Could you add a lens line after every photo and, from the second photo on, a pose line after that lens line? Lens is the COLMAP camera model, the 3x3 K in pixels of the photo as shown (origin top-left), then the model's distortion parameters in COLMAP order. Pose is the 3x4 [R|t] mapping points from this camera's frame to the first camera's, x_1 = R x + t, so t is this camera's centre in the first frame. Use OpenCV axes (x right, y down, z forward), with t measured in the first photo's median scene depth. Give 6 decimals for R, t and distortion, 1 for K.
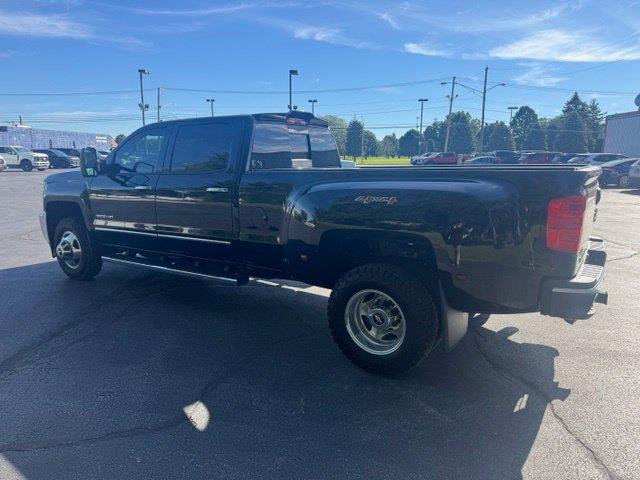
lens RADIAL K [[459.9, 0, 320.0], [0, 459.9, 240.0], [0, 0, 1]] dist [0.031577, -0.028157]
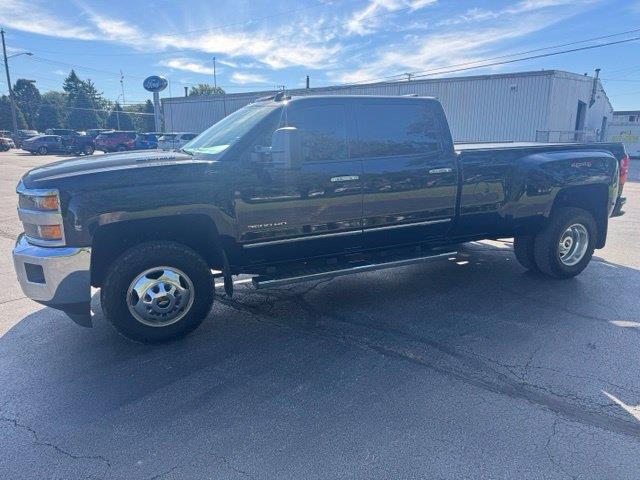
lens RADIAL K [[459.9, 0, 320.0], [0, 459.9, 240.0], [0, 0, 1]] dist [0.031577, -0.028157]
pose [[0.539068, -0.192080, 0.820068, -1.098028], [0.155102, 0.979636, 0.127499, -0.115153], [-0.827858, 0.058463, 0.557882, 0.579733]]
